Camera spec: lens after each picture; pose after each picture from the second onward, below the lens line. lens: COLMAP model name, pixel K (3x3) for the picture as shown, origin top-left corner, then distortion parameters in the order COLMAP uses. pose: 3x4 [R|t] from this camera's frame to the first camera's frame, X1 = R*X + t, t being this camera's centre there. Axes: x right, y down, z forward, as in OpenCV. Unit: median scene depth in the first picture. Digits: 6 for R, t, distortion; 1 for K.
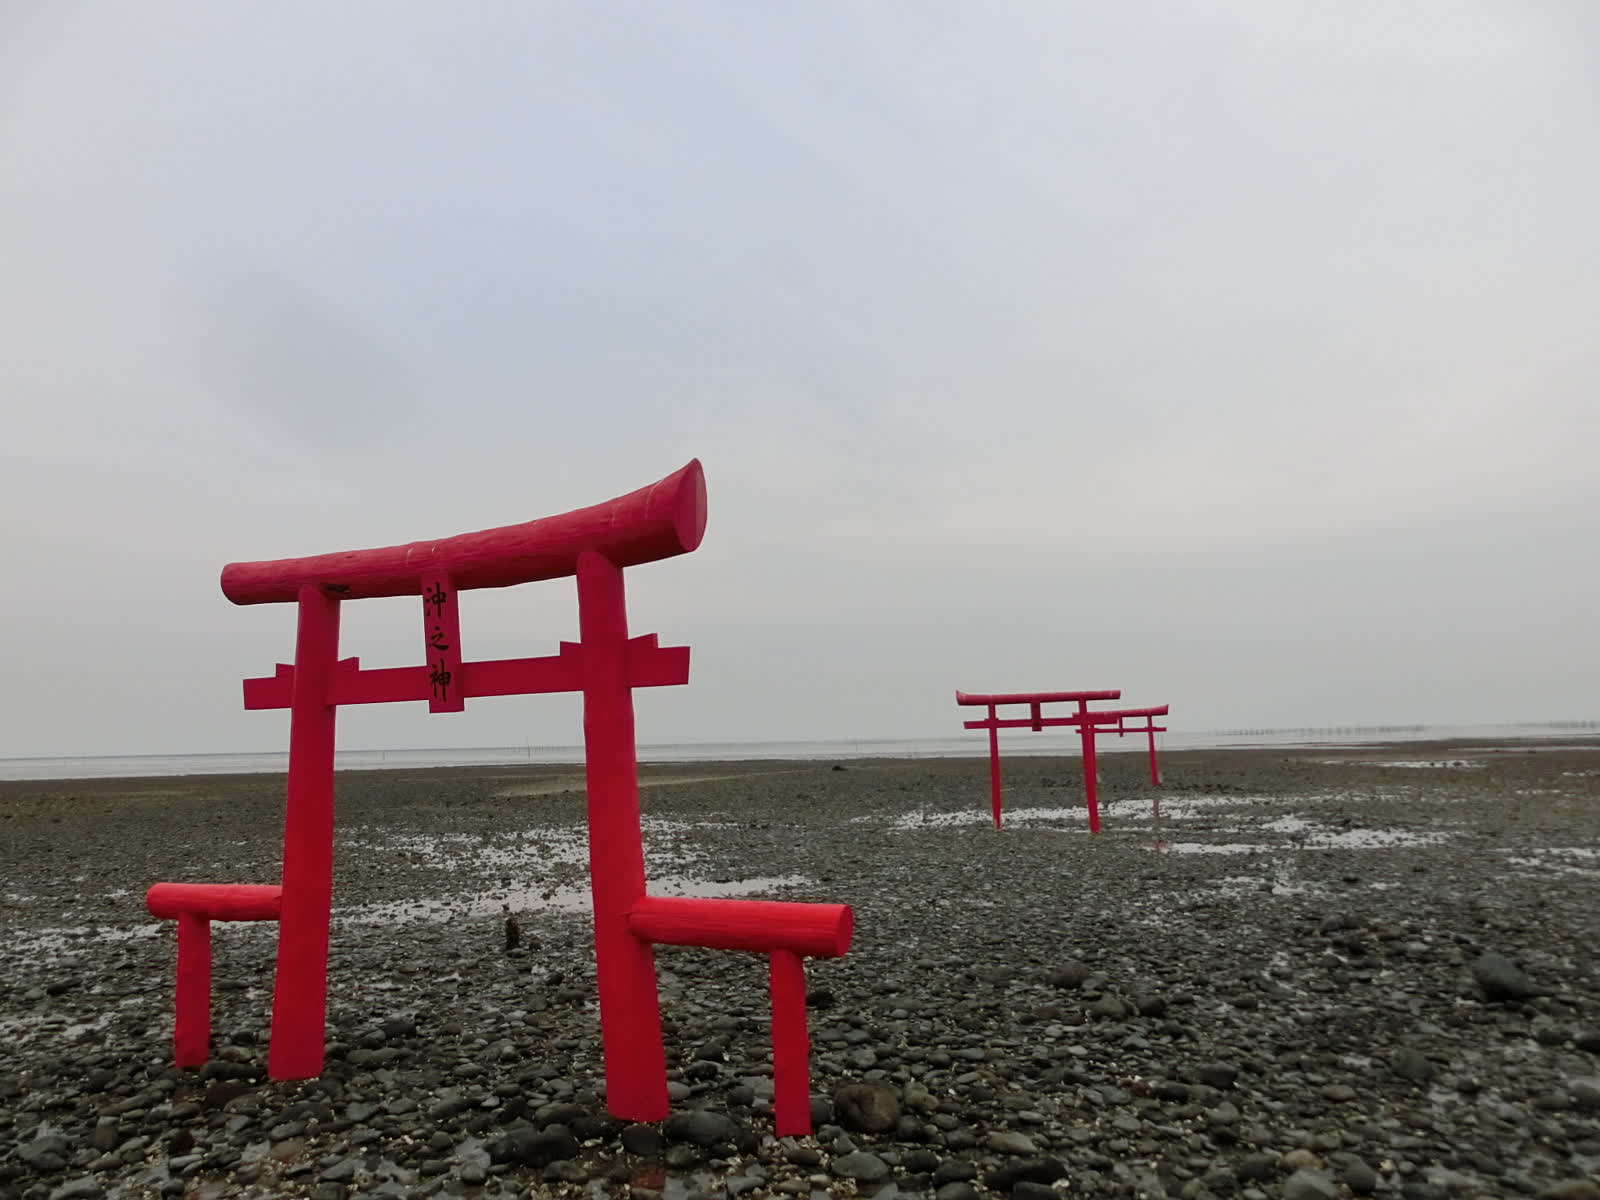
lens RADIAL K [[1105.7, 0, 797.0], [0, 1105.7, 618.5], [0, 0, 1]] dist [-0.050126, 0.038257]
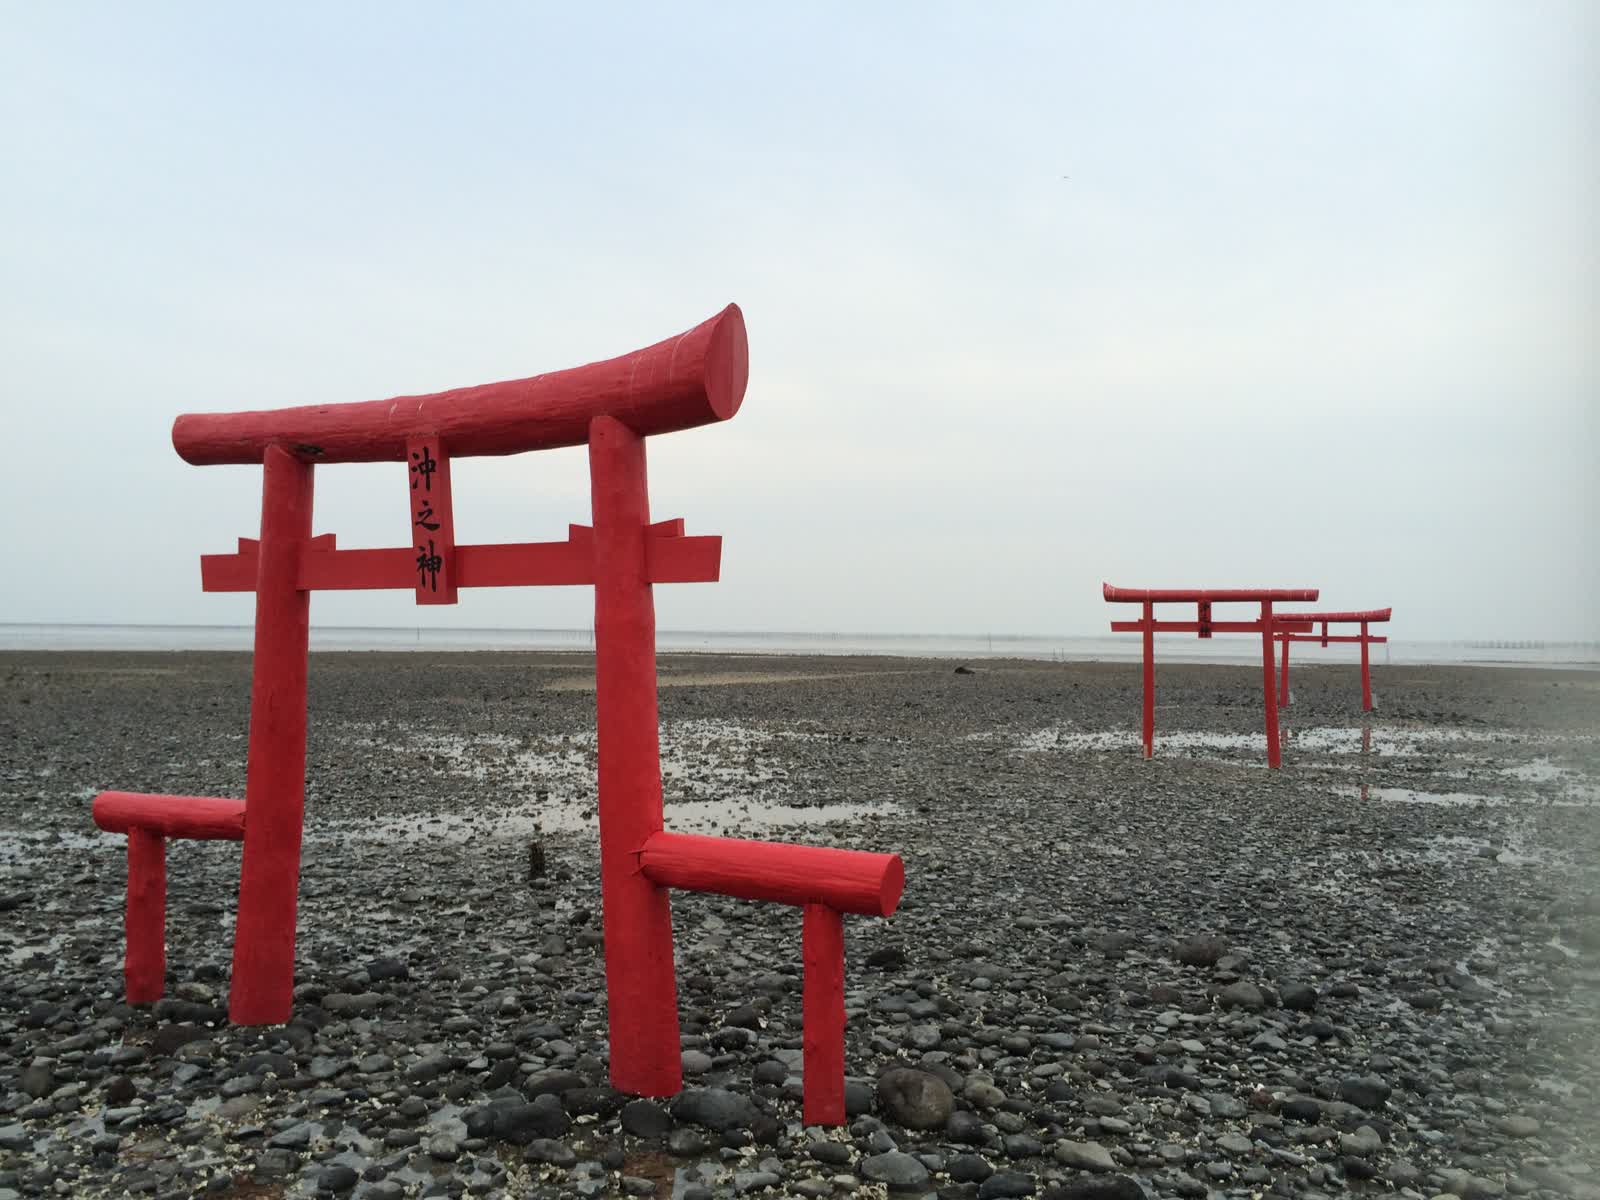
lens RADIAL K [[1358.2, 0, 797.0], [0, 1358.2, 605.3], [0, 0, 1]] dist [0.092905, -0.120605]
pose [[0.995489, 0.034040, -0.088557, 0.042501], [-0.025852, 0.995421, 0.092023, -0.015085], [0.091284, -0.089319, 0.991811, -0.006224]]
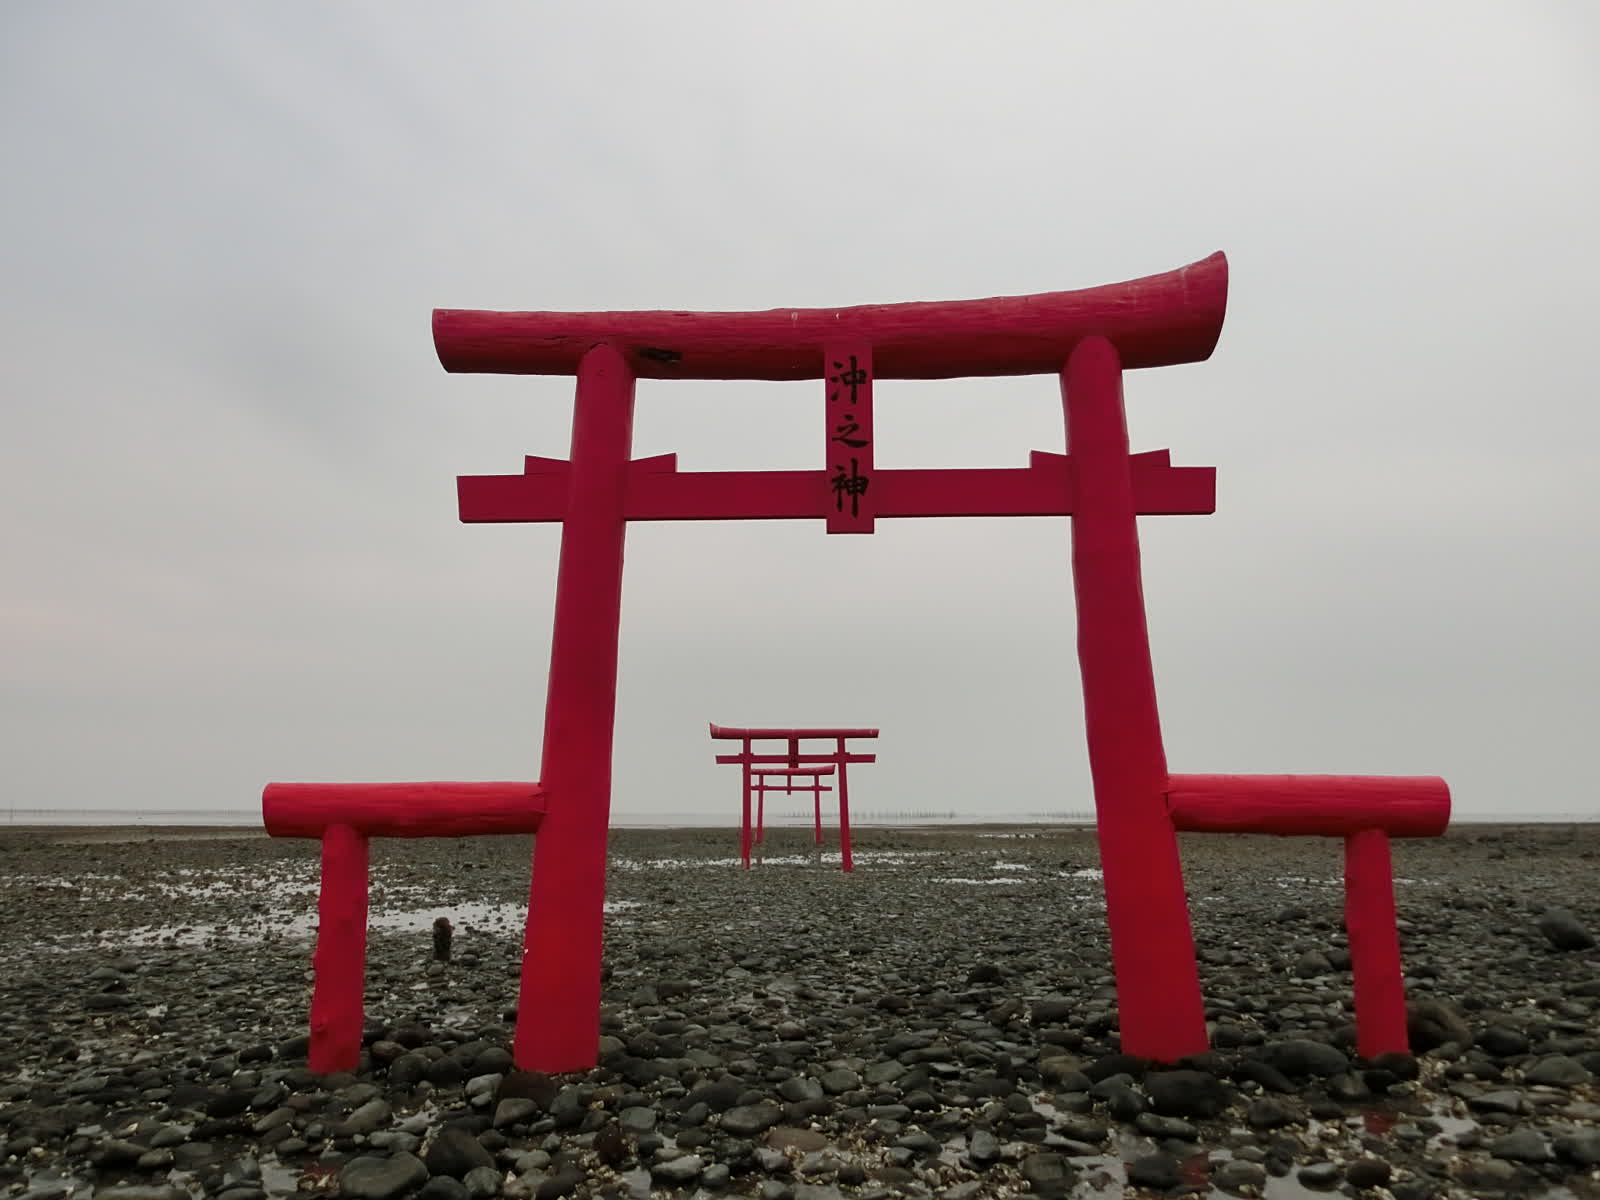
lens RADIAL K [[1105.7, 0, 797.7], [0, 1105.7, 616.8], [0, 0, 1]] dist [-0.050126, 0.038257]
pose [[0.925532, 0.091787, 0.367375, -0.557162], [-0.065631, 0.994378, -0.083096, 0.184381], [-0.372937, 0.052796, 0.926353, 0.307260]]
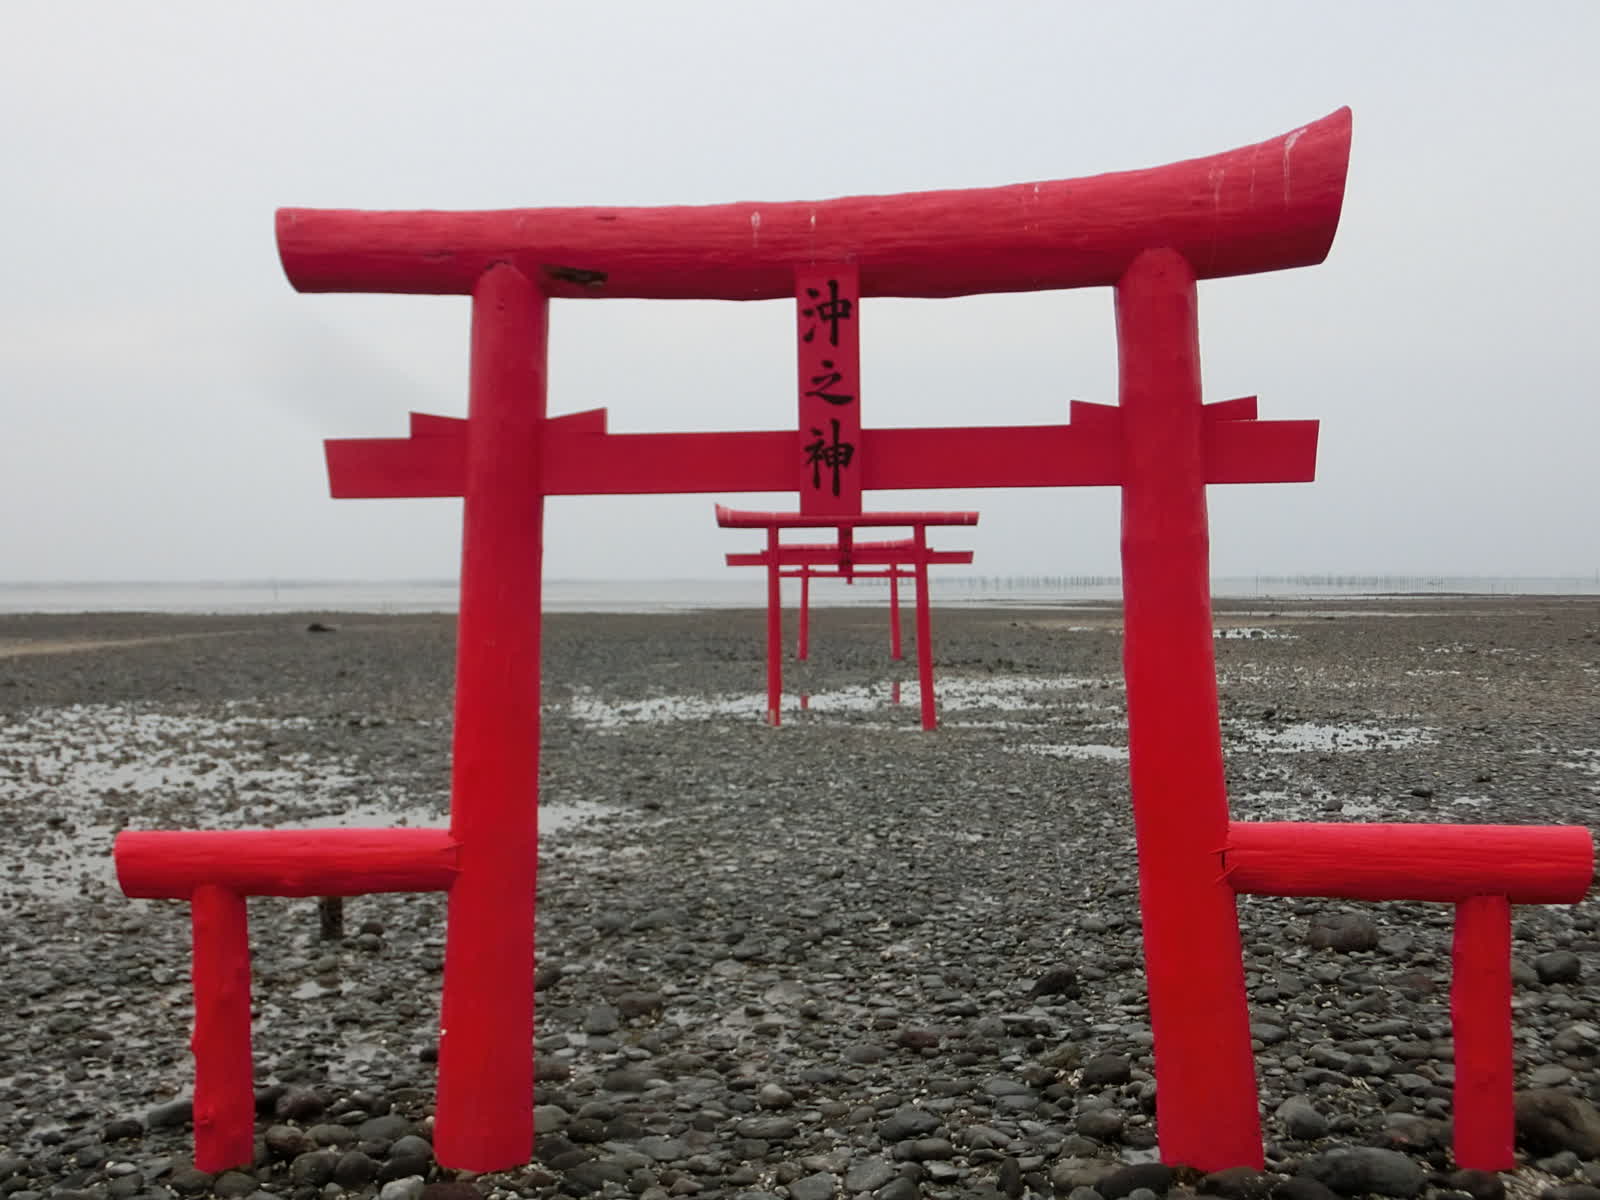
lens RADIAL K [[1820.0, 0, 793.2], [0, 1820.0, 620.8], [0, 0, 1]] dist [0.013944, 0.000000]
pose [[0.942168, 0.012501, 0.334909, -0.589278], [-0.055438, 0.991351, 0.118955, 0.026168], [-0.330525, -0.130642, 0.934712, 0.112928]]
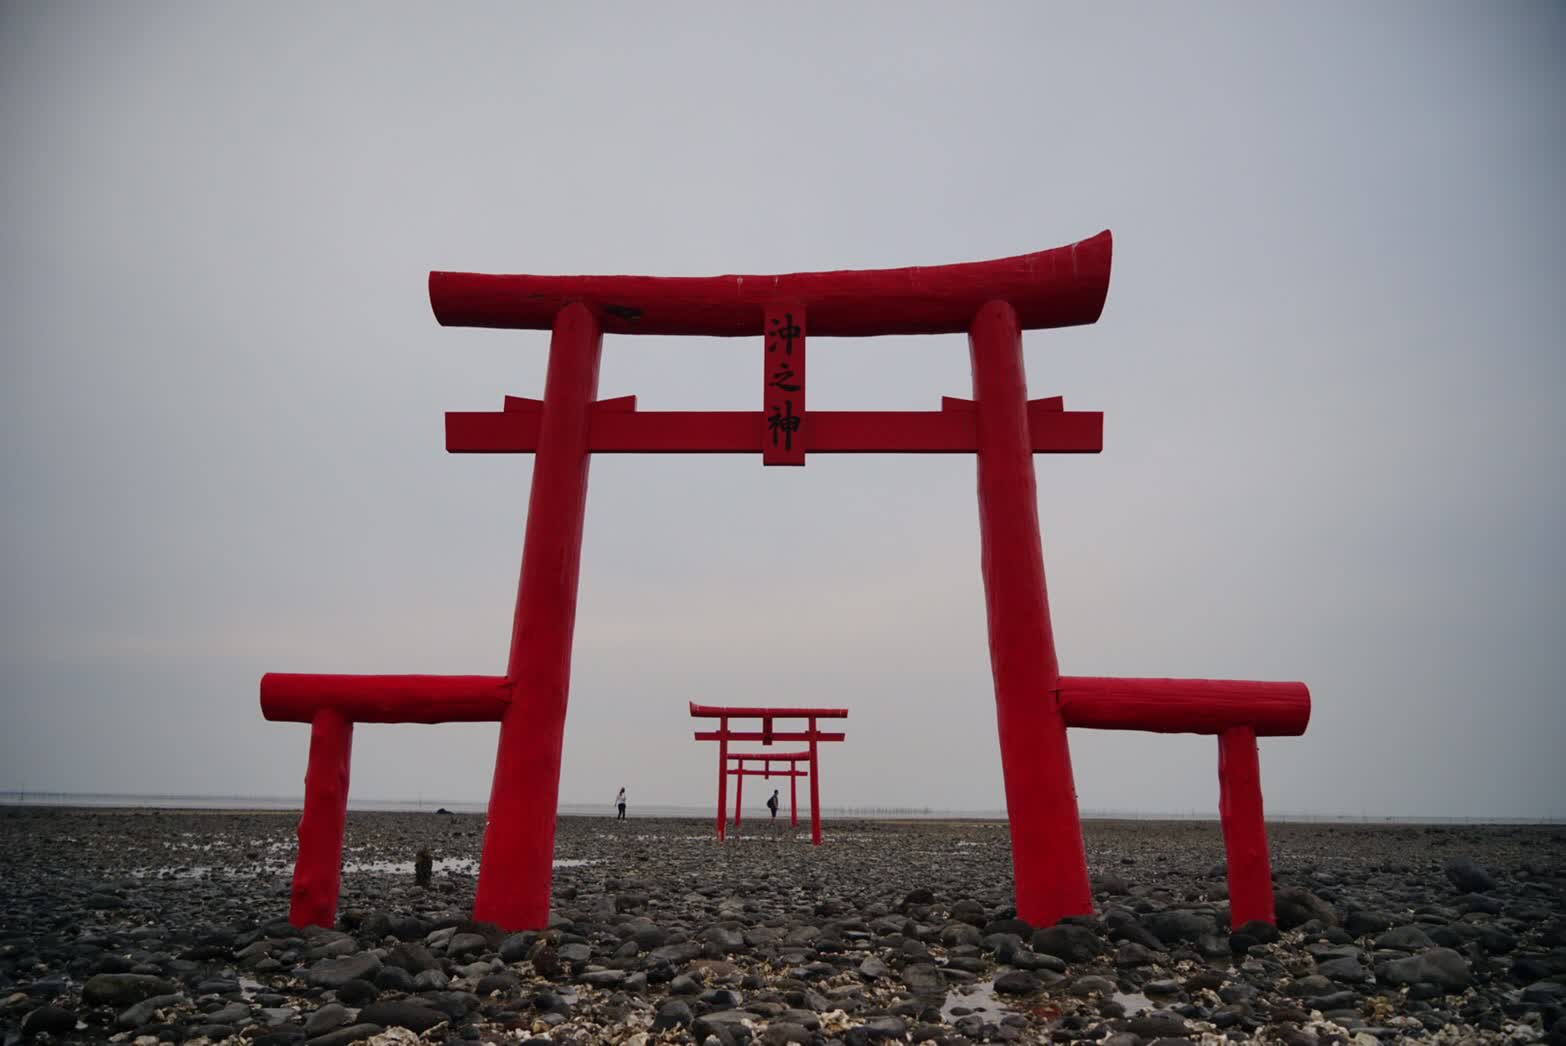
lens RADIAL K [[1041.7, 0, 780.7], [0, 1041.7, 530.0], [0, 0, 1]] dist [-0.035273, 0.027240]
pose [[0.924672, 0.136290, 0.355536, -0.541202], [-0.080638, 0.982659, -0.166966, 0.242464], [-0.372127, 0.125719, 0.919628, 0.250470]]
